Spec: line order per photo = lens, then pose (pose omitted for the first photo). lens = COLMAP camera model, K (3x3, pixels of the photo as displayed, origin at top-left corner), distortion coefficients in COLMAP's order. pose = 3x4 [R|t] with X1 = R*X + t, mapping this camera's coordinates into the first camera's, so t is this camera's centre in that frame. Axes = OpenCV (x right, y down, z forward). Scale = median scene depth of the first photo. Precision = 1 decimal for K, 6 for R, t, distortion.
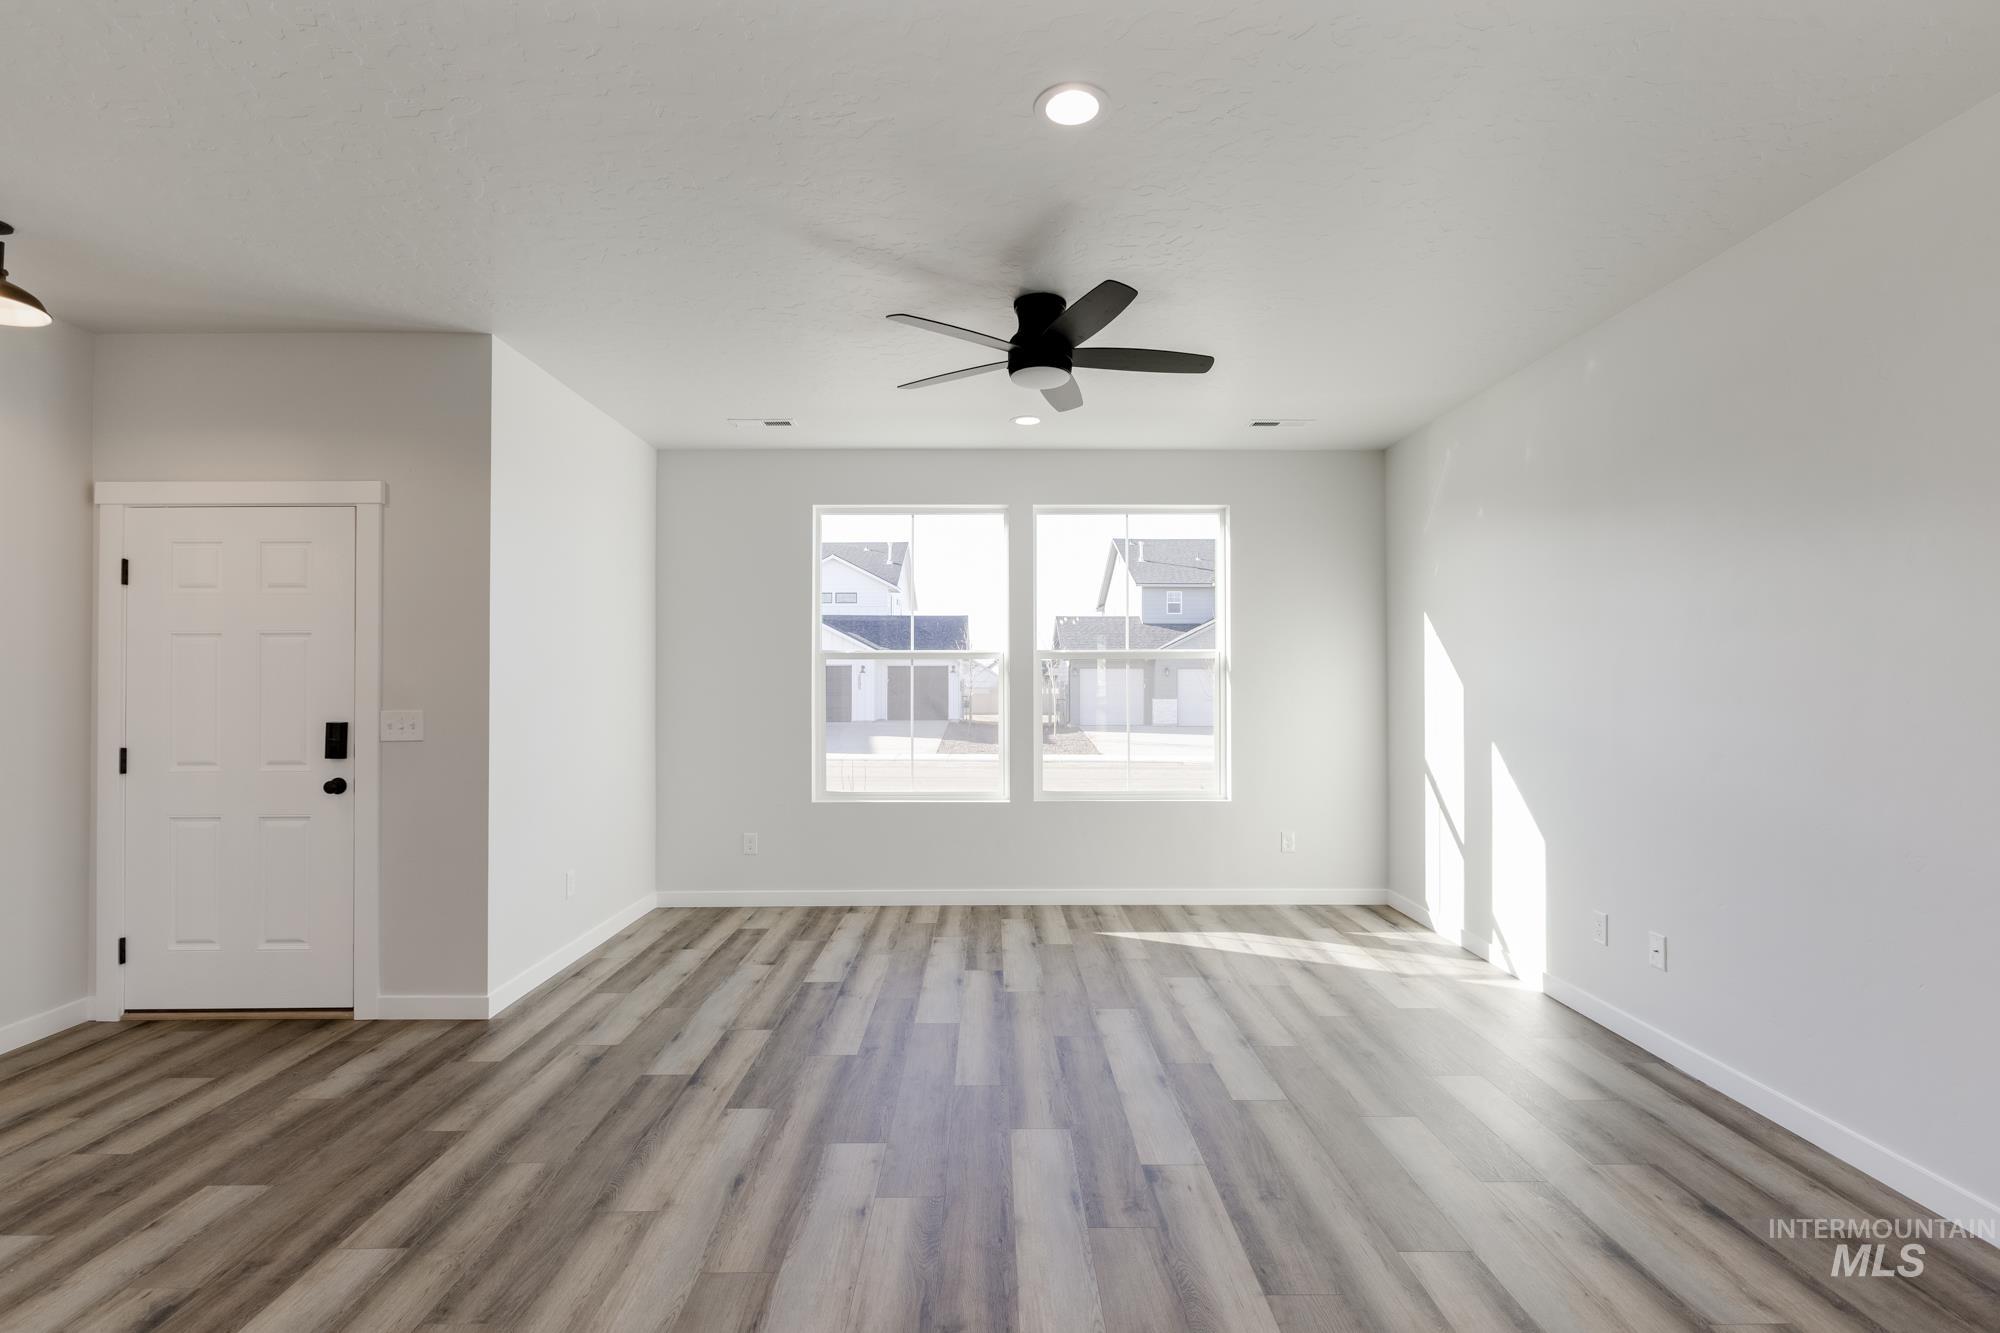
lens RADIAL K [[957.4, 0, 1017.6], [0, 957.4, 670.7], [0, 0, 1]] dist [0.002195, -0.000010]
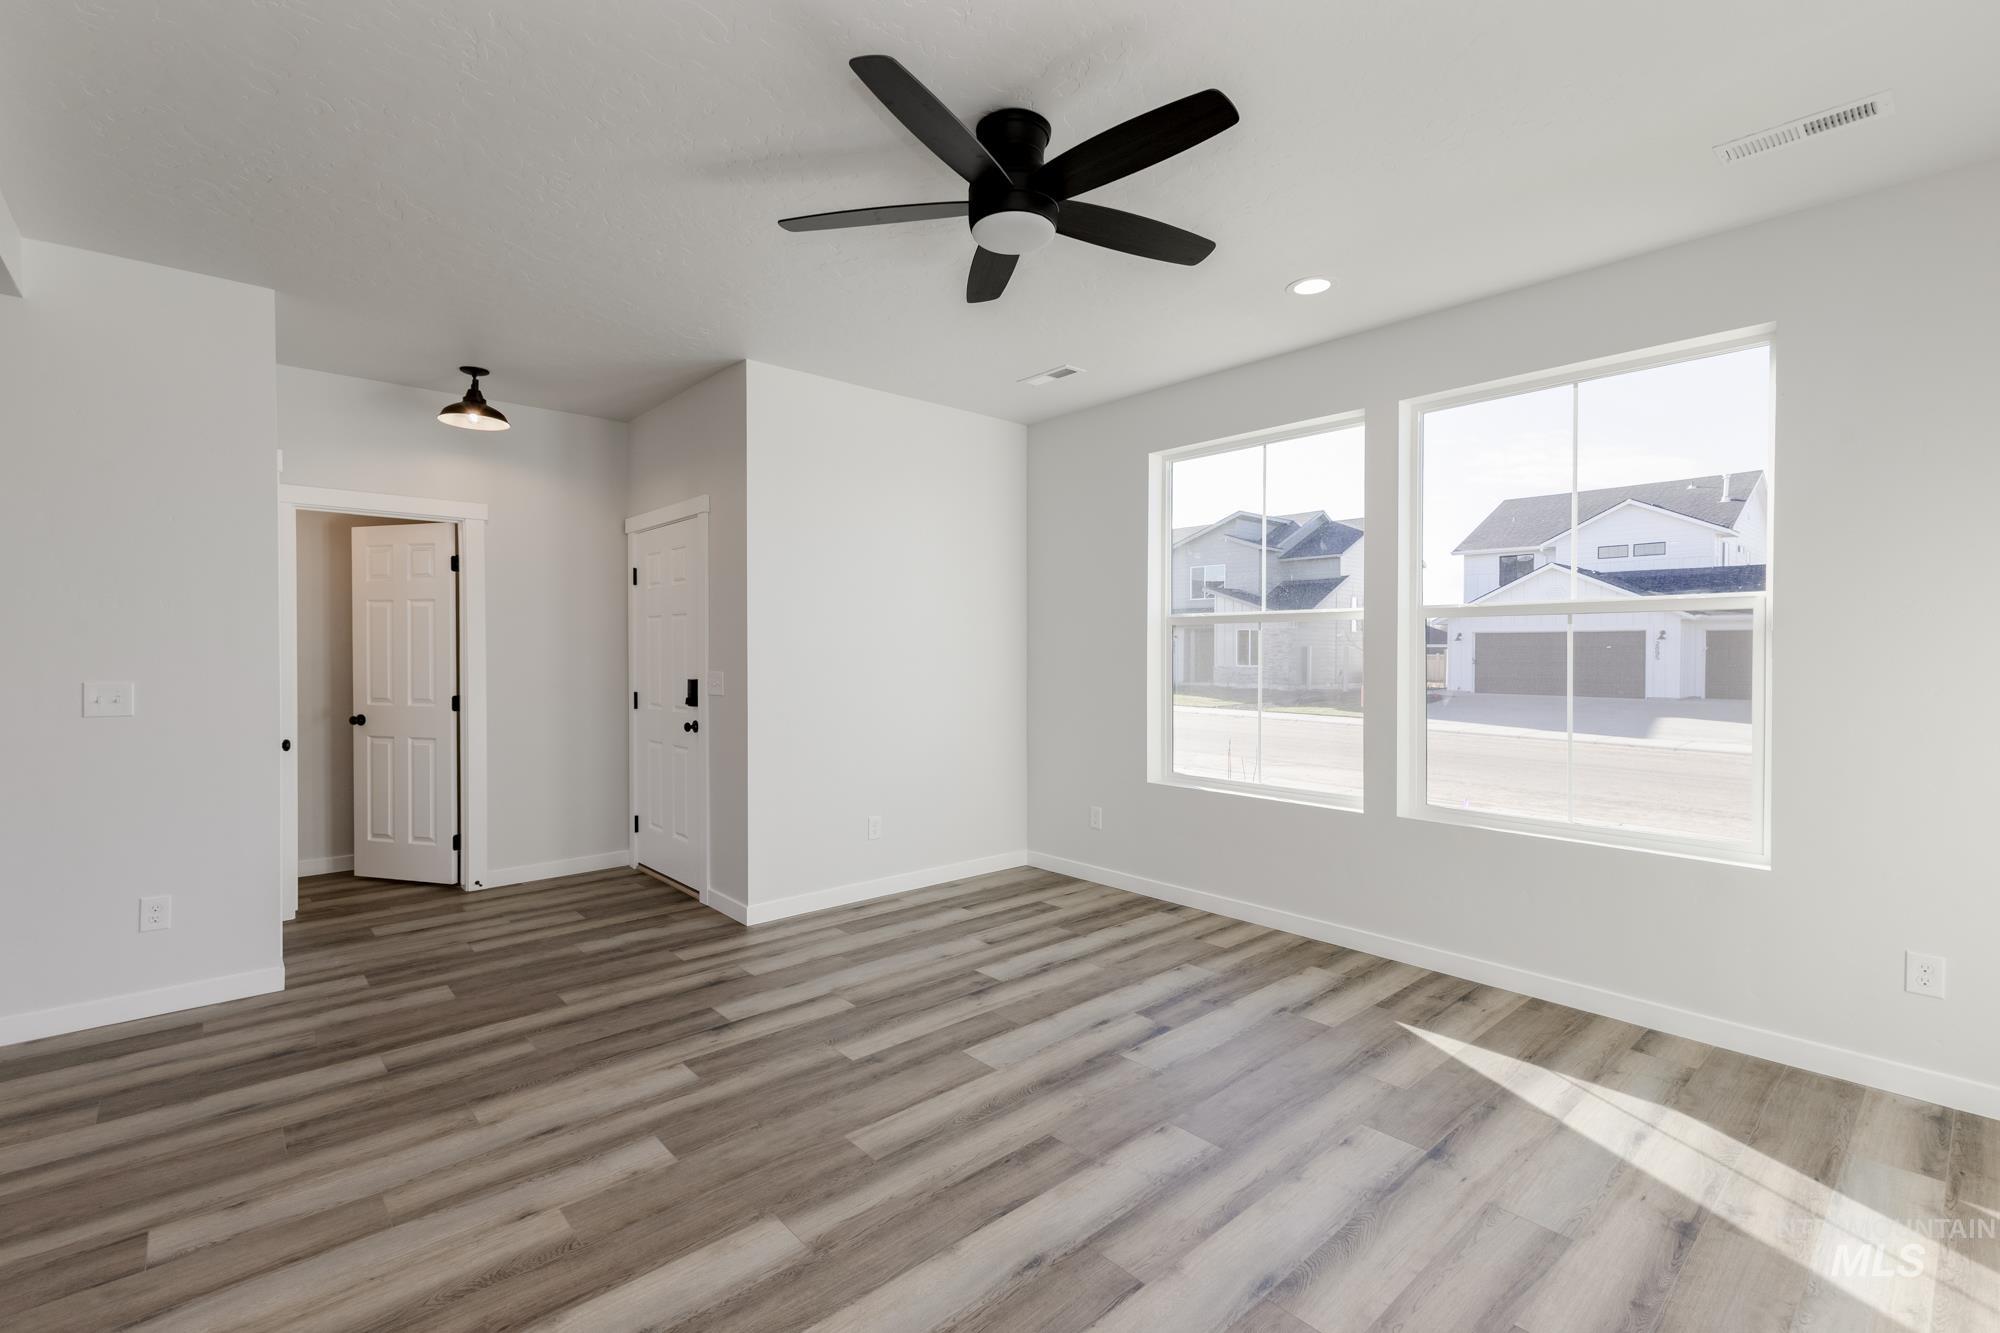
lens RADIAL K [[894.1, 0, 988.5], [0, 894.1, 660.5], [0, 0, 1]] dist [0.010515, -0.000086]
pose [[0.634991, 0.010241, -0.772451, 0.482719], [0.007440, 0.999785, 0.019371, 0.005996], [0.772483, -0.018047, 0.634778, 0.484350]]
